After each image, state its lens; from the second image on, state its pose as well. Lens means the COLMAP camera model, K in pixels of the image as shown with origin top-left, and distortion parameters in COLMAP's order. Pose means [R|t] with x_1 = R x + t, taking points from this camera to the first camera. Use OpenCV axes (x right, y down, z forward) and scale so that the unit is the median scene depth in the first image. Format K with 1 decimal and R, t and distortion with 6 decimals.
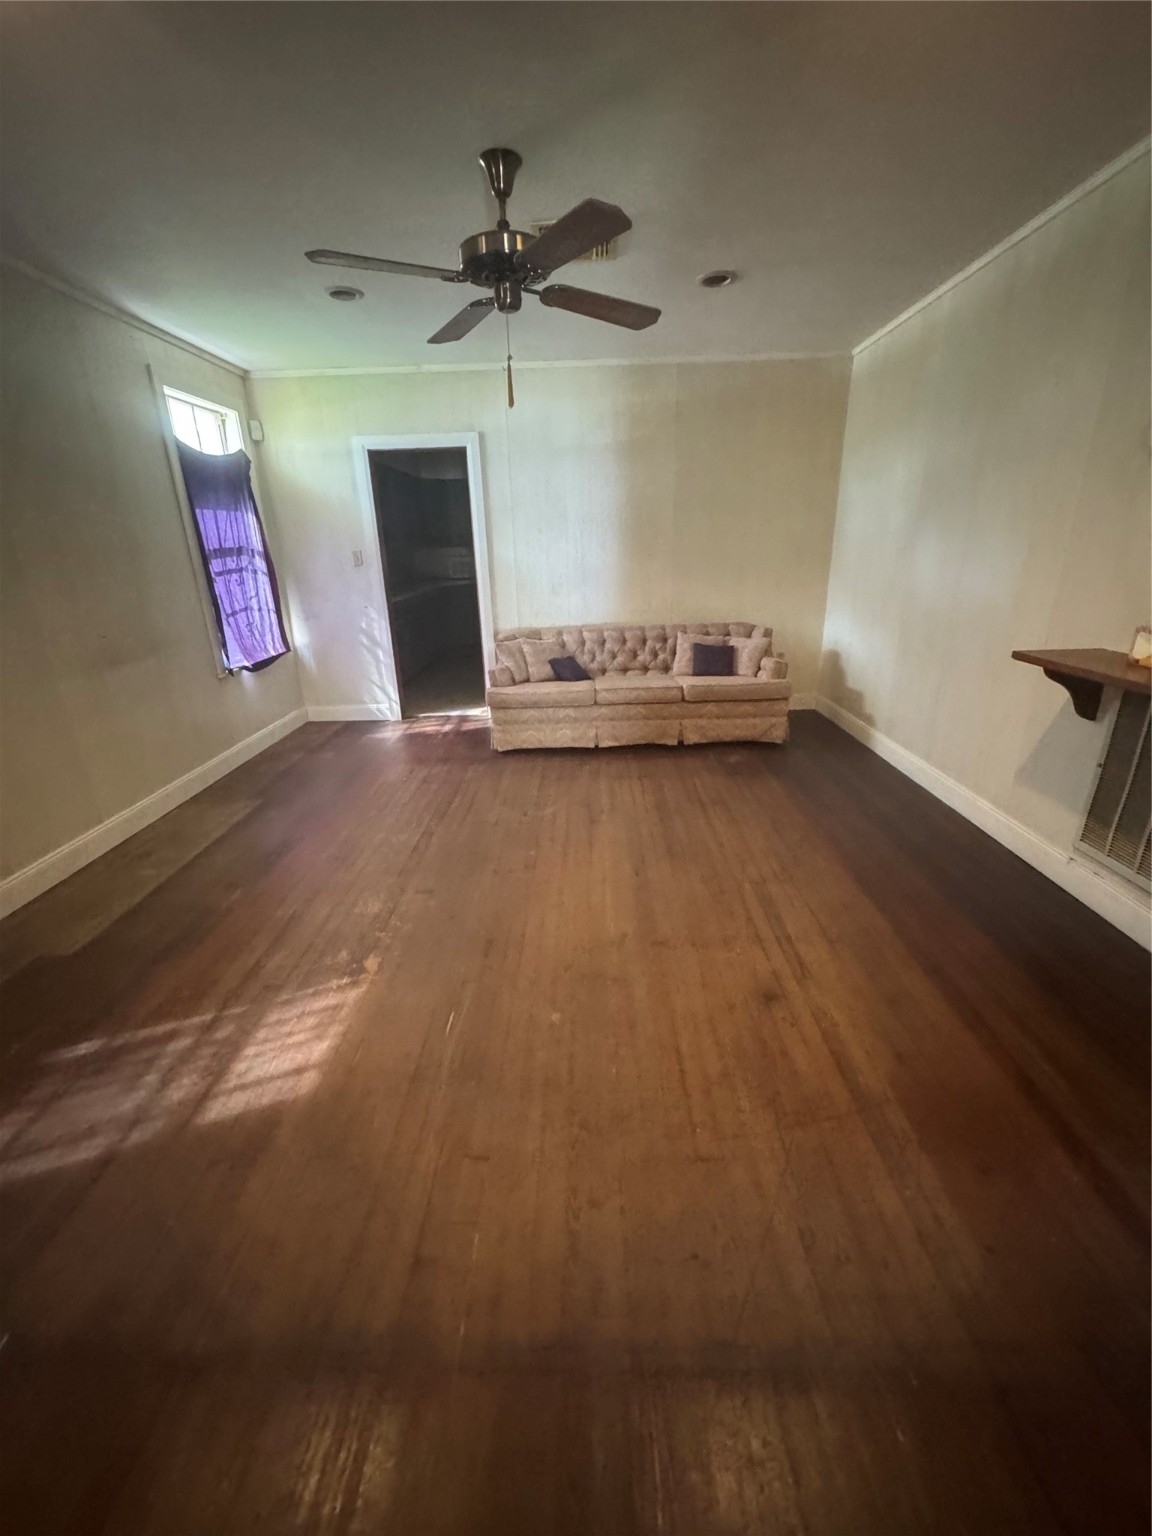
lens RADIAL K [[618.2, 0, 573.4], [0, 618.2, 761.7], [0, 0, 1]] dist [-0.001925, -0.000048]
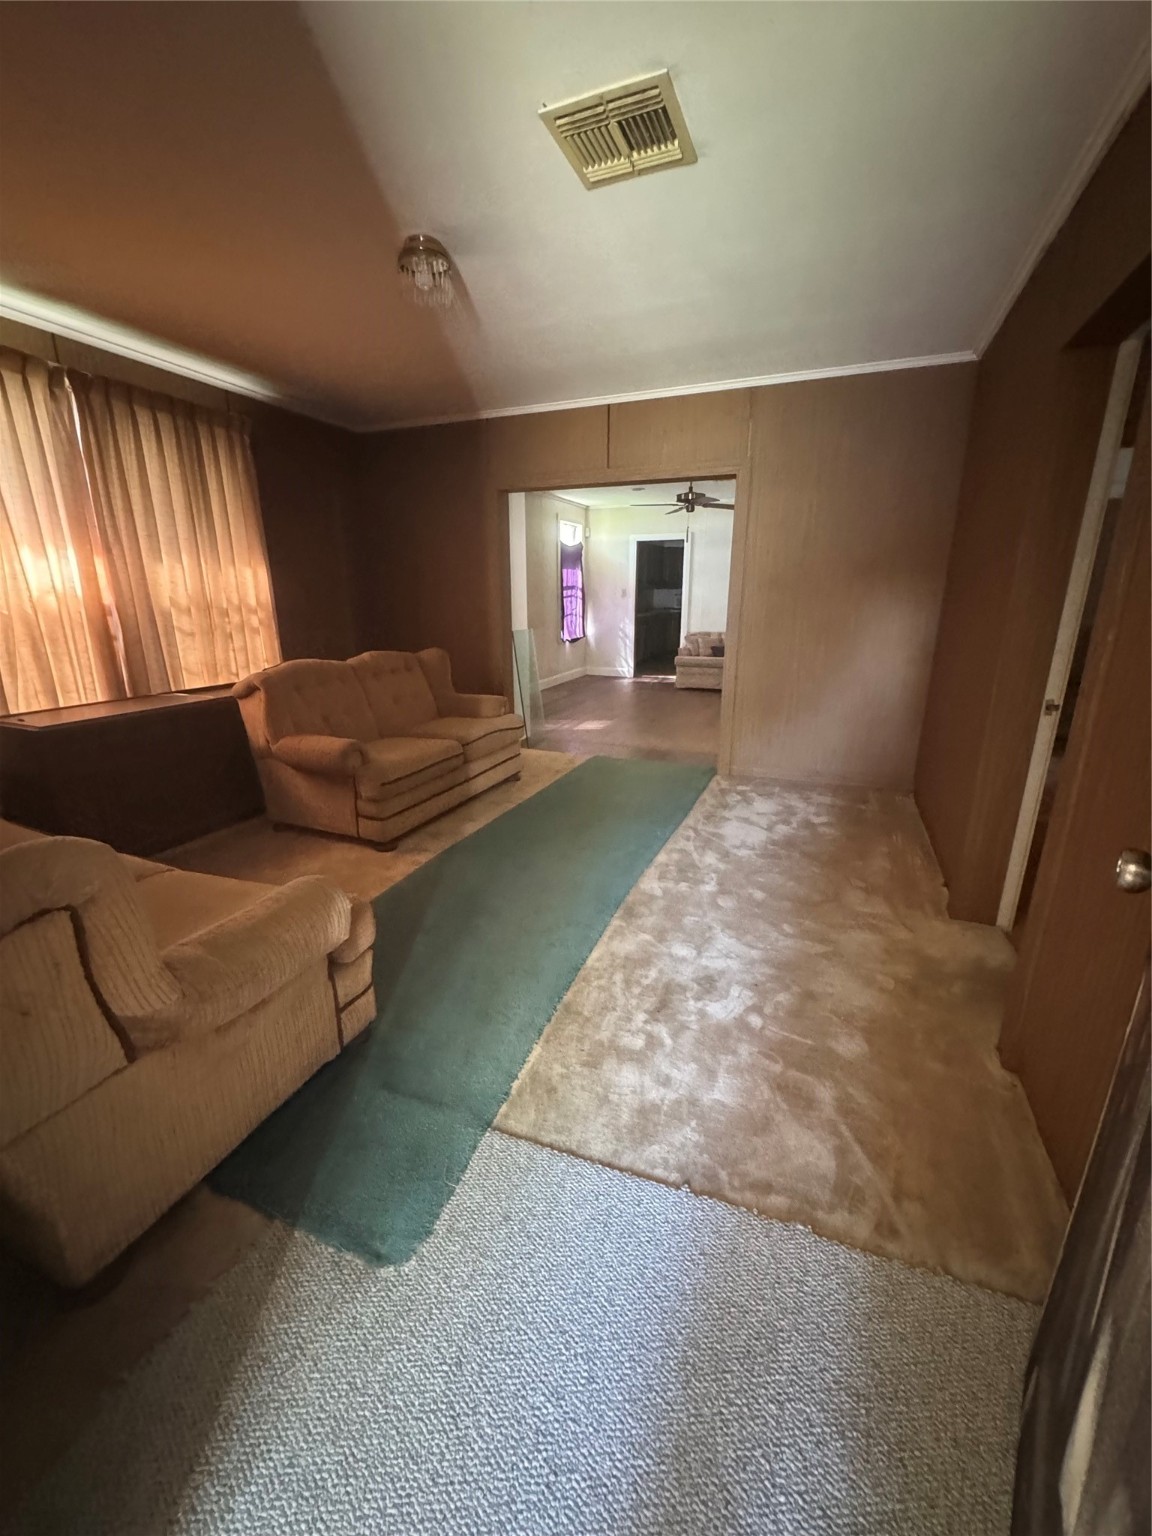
lens RADIAL K [[618.2, 0, 581.0], [0, 618.2, 771.6], [0, 0, 1]] dist [-0.001925, -0.000048]
pose [[0.936538, 0.126270, -0.327036, 0.262057], [-0.145655, 0.988703, -0.035371, 0.351919], [0.318875, 0.080761, 0.944350, -0.936760]]
